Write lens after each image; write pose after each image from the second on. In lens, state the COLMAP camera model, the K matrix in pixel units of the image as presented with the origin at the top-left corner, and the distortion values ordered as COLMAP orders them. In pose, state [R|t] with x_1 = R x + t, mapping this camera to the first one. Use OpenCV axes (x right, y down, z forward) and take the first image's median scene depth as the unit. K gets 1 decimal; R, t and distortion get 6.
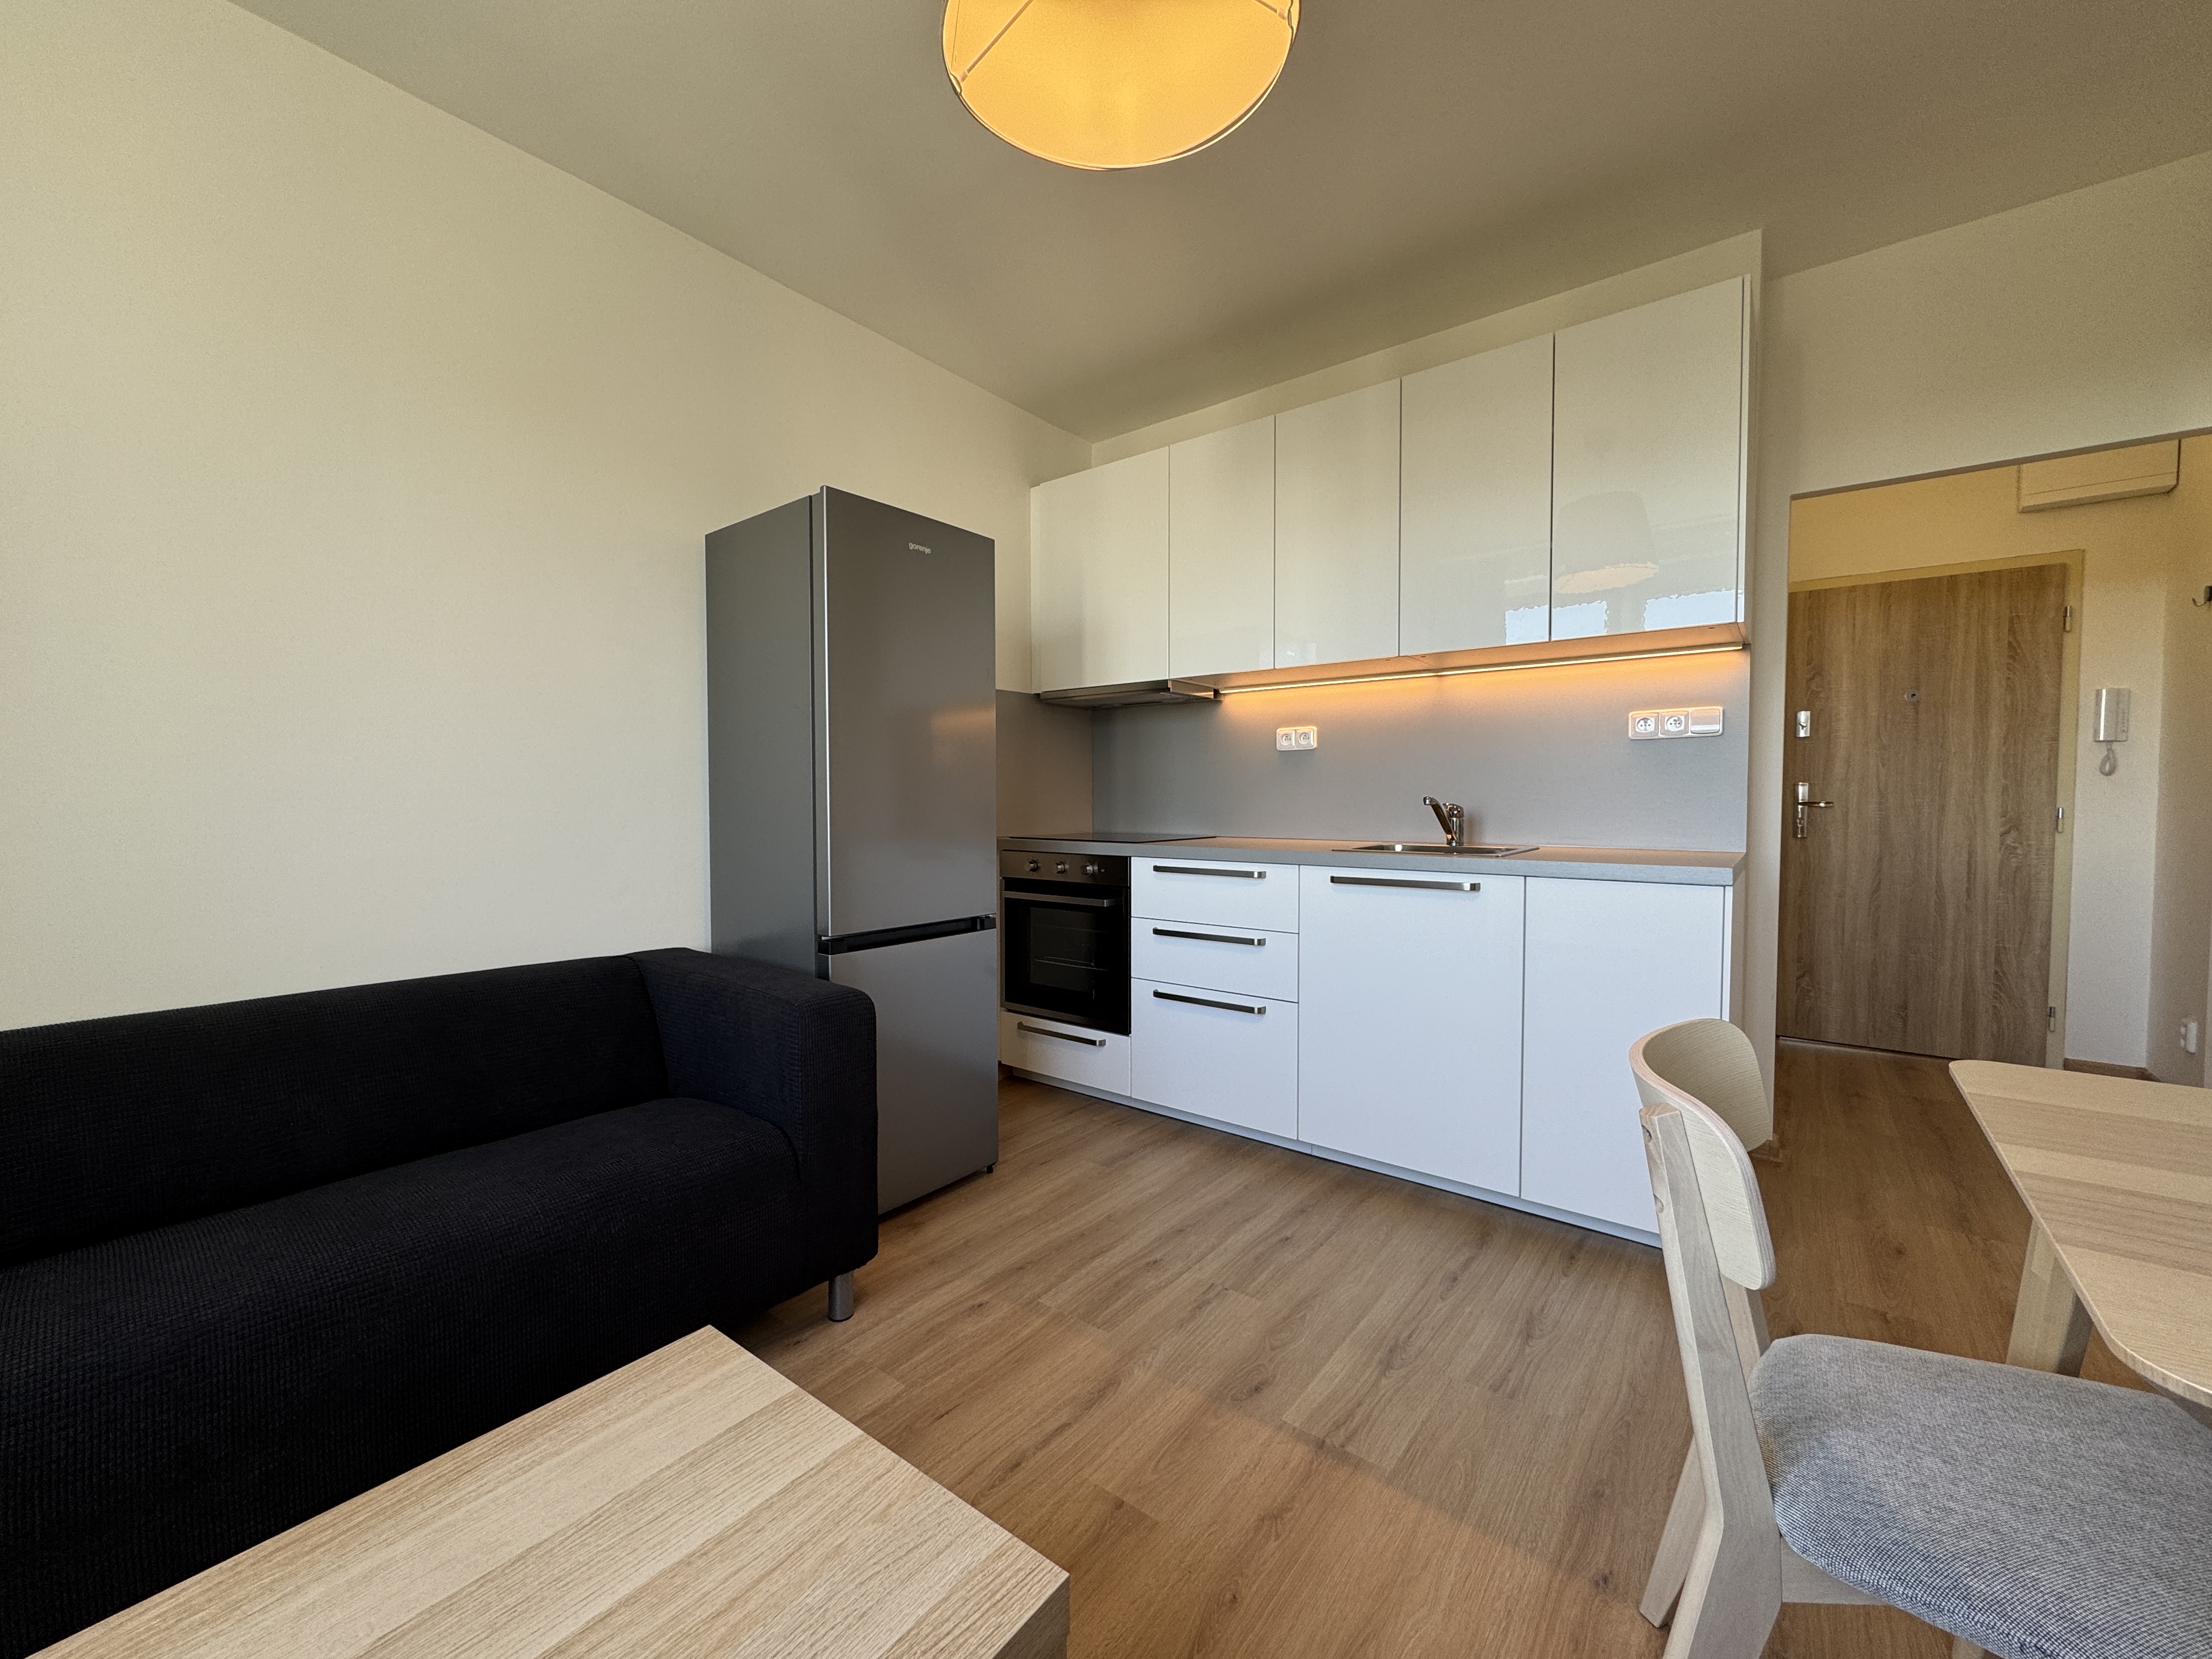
lens RADIAL K [[891.2, 0, 1111.6], [0, 891.2, 828.6], [0, 0, 1]] dist [-0.001979, 0.000327]
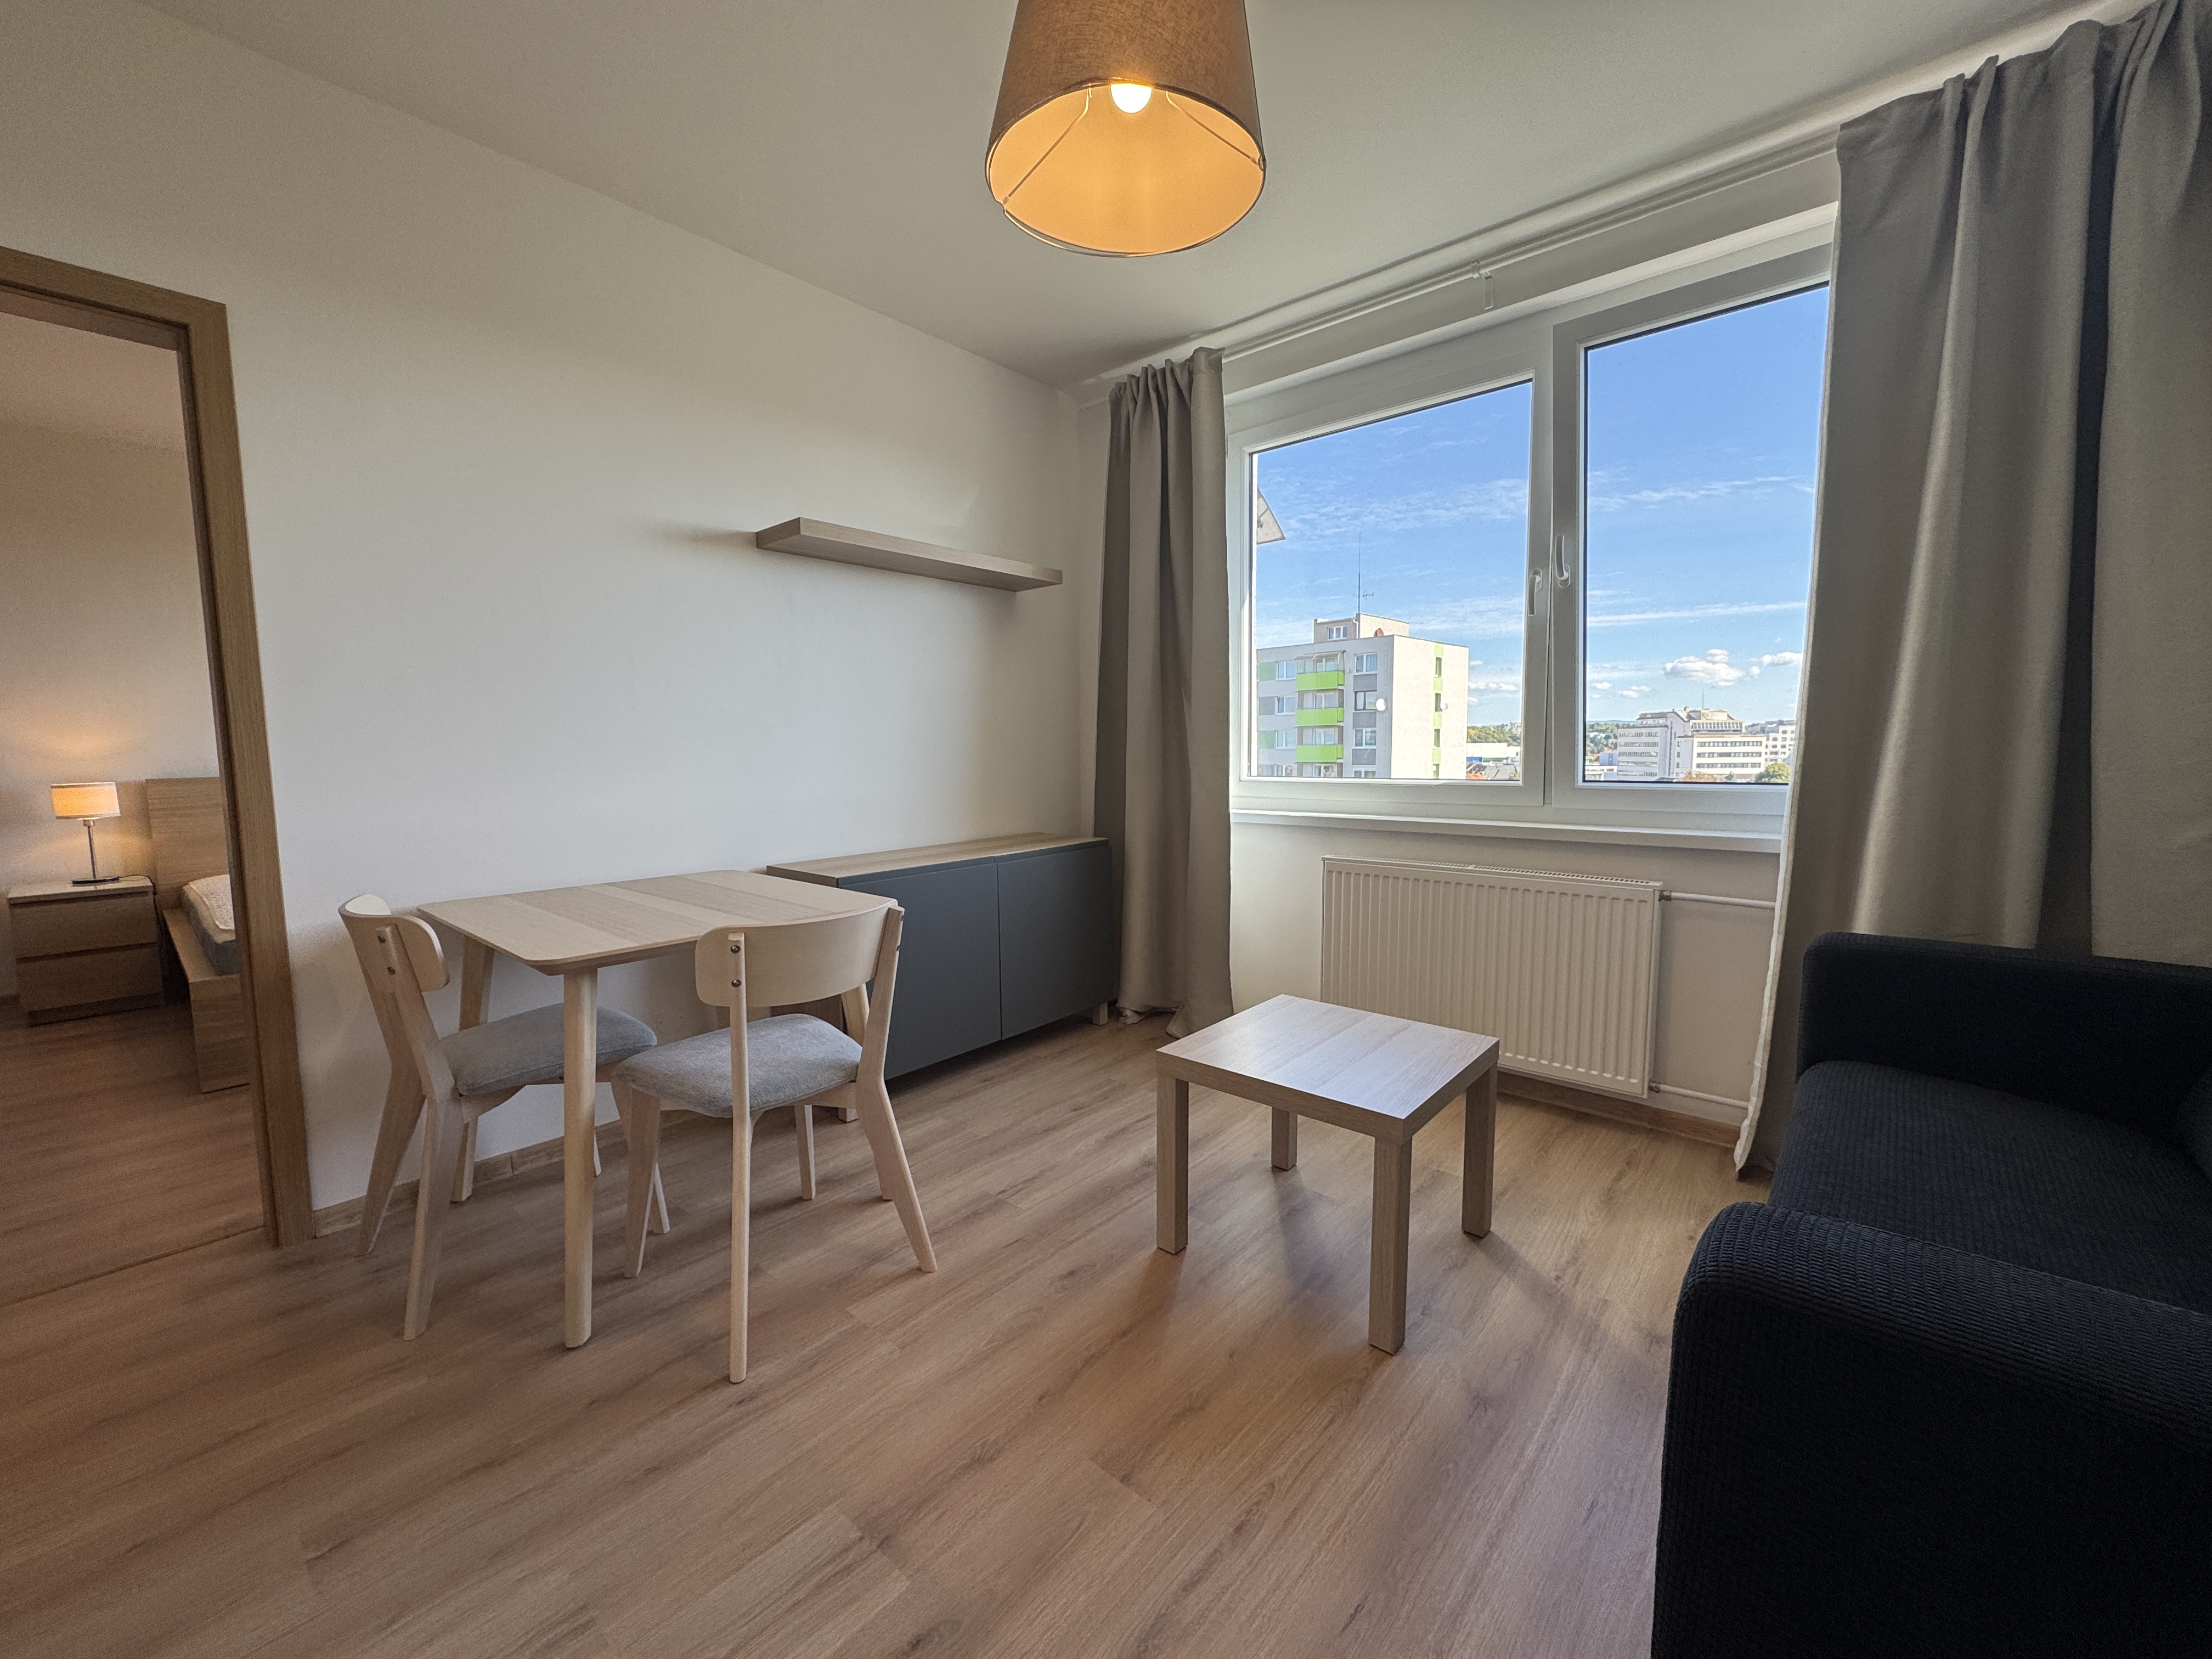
lens RADIAL K [[890.5, 0, 1106.4], [0, 890.5, 818.7], [0, 0, 1]] dist [0.000273, 0.000276]
pose [[-0.998370, 0.001238, 0.057058, -0.015433], [0.007825, 0.993291, 0.115373, -0.056287], [-0.056533, 0.115631, -0.991682, 1.057240]]
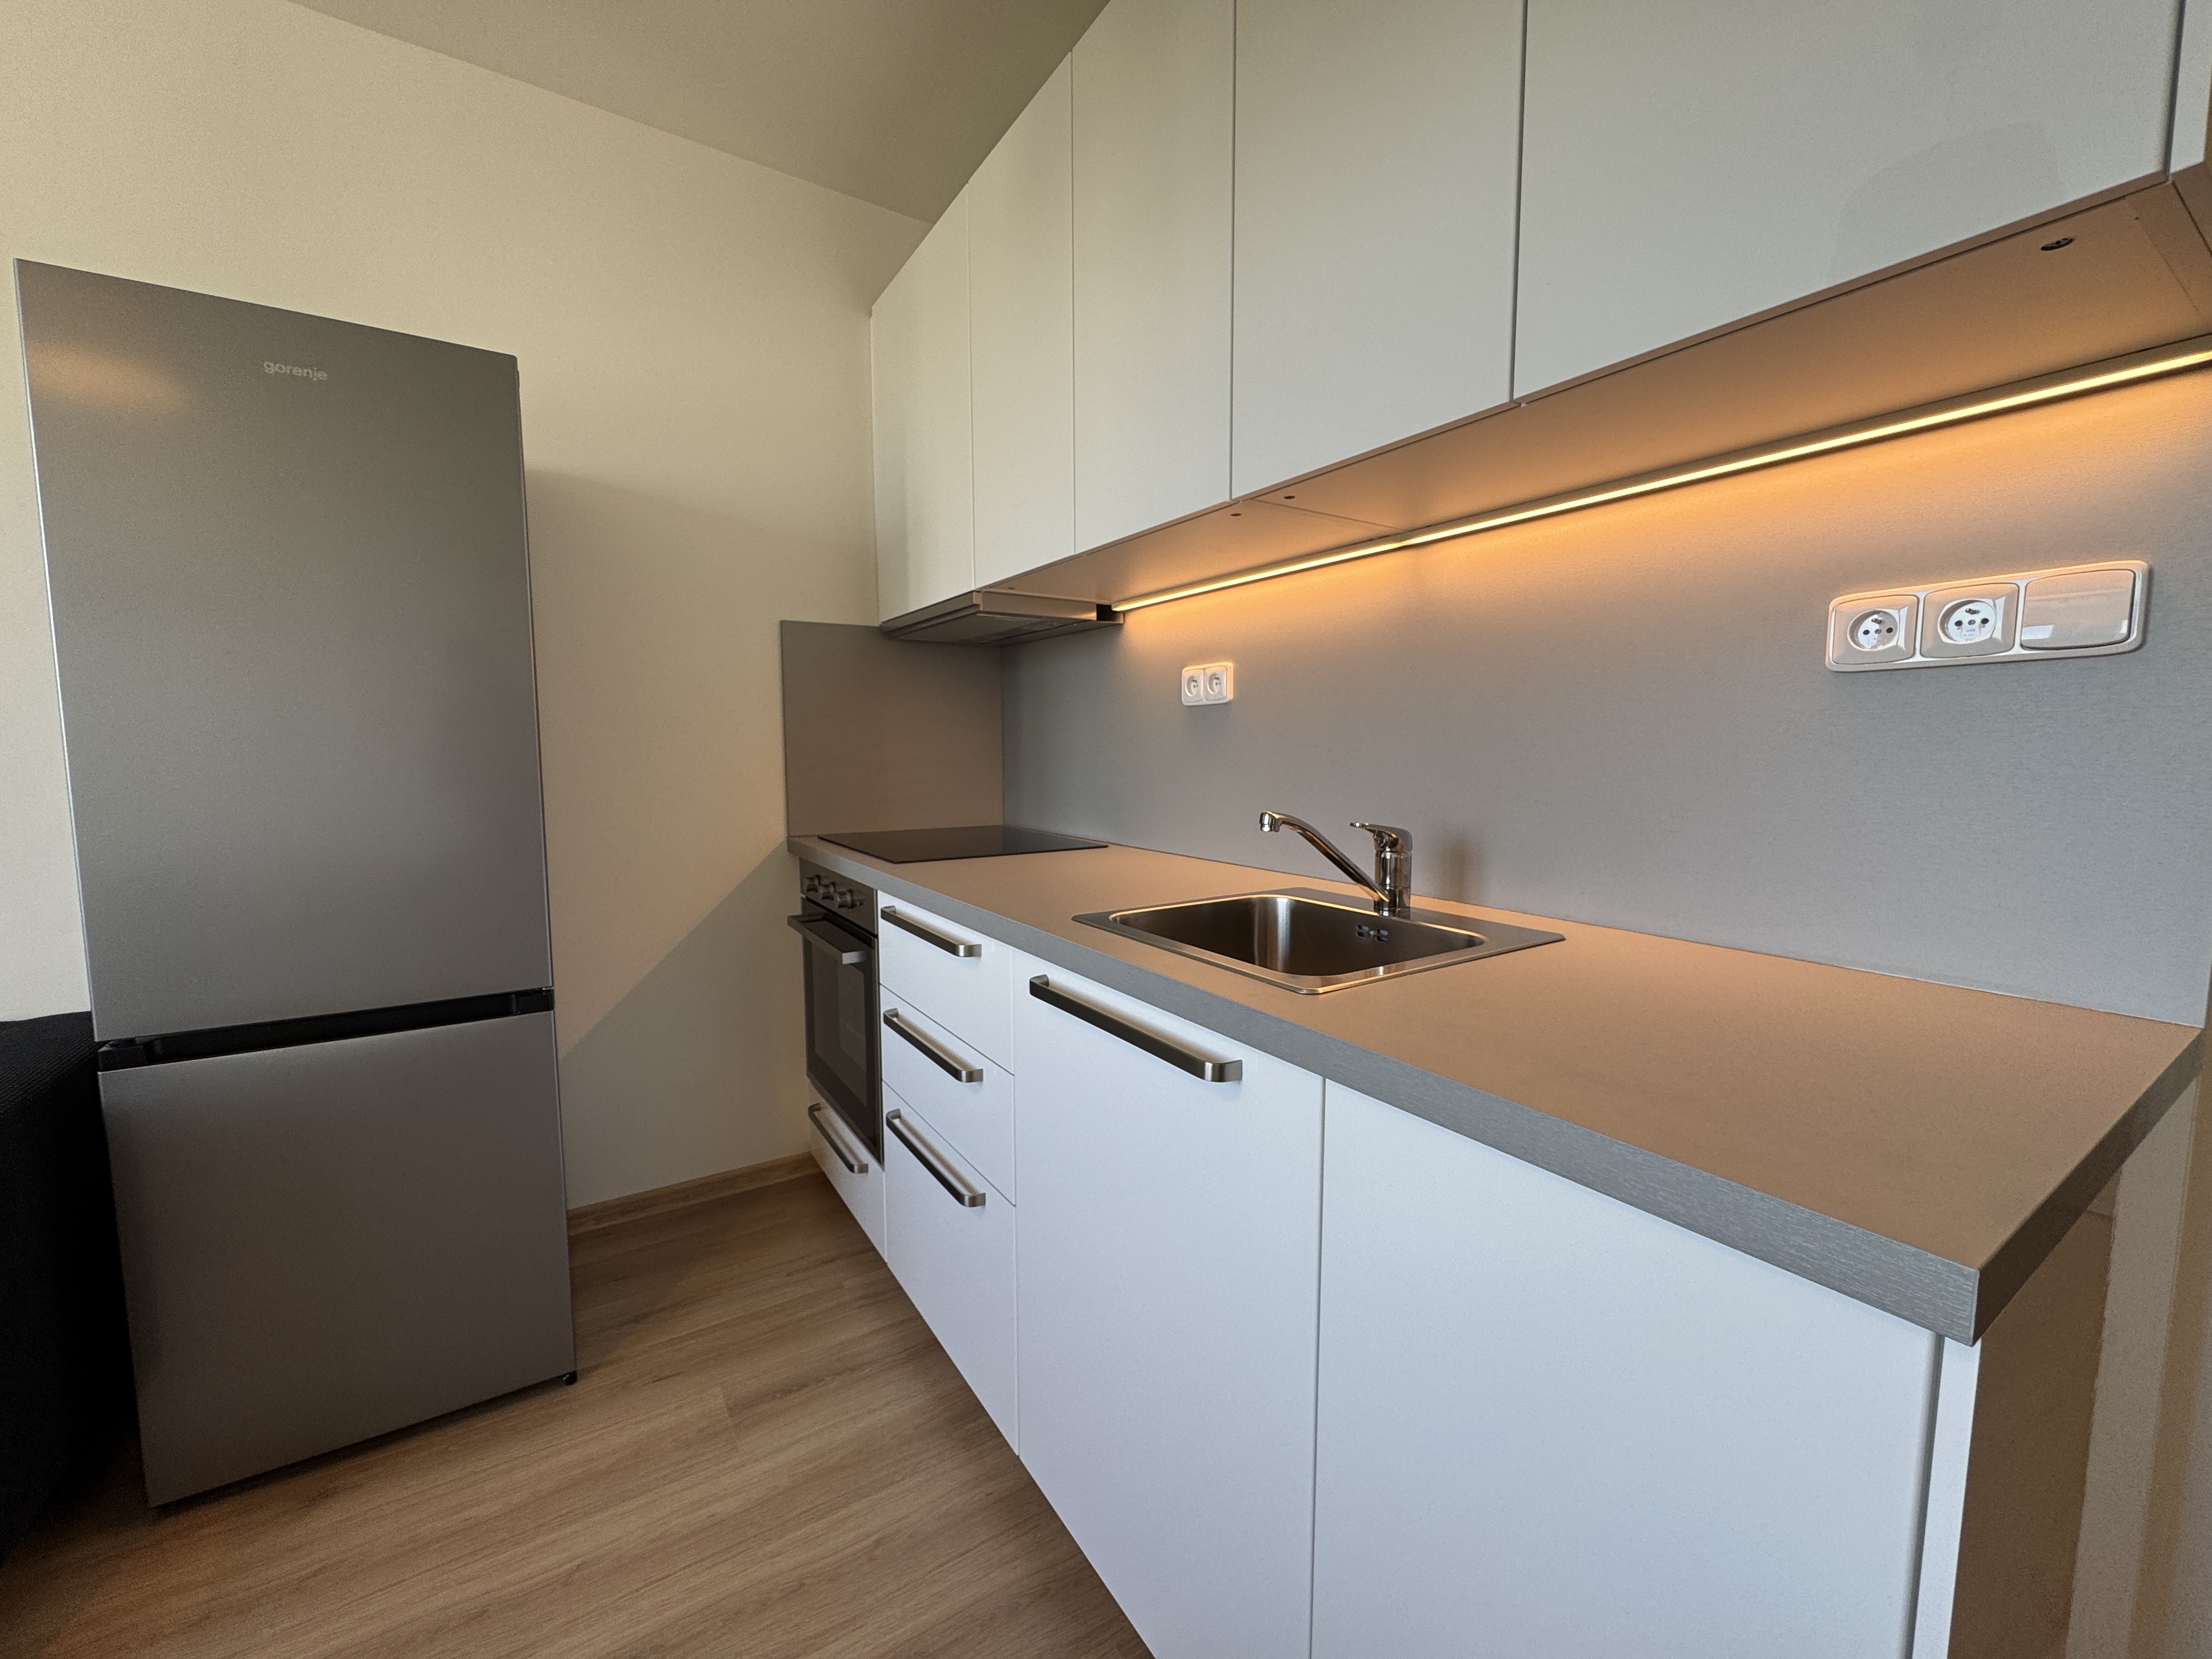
lens RADIAL K [[890.5, 0, 1106.4], [0, 890.5, 818.7], [0, 0, 1]] dist [0.000273, 0.000276]
pose [[0.941300, 0.029916, -0.336243, 0.442878], [-0.013770, 0.998639, 0.050304, -0.055822], [0.337290, -0.042721, 0.940431, 0.569059]]
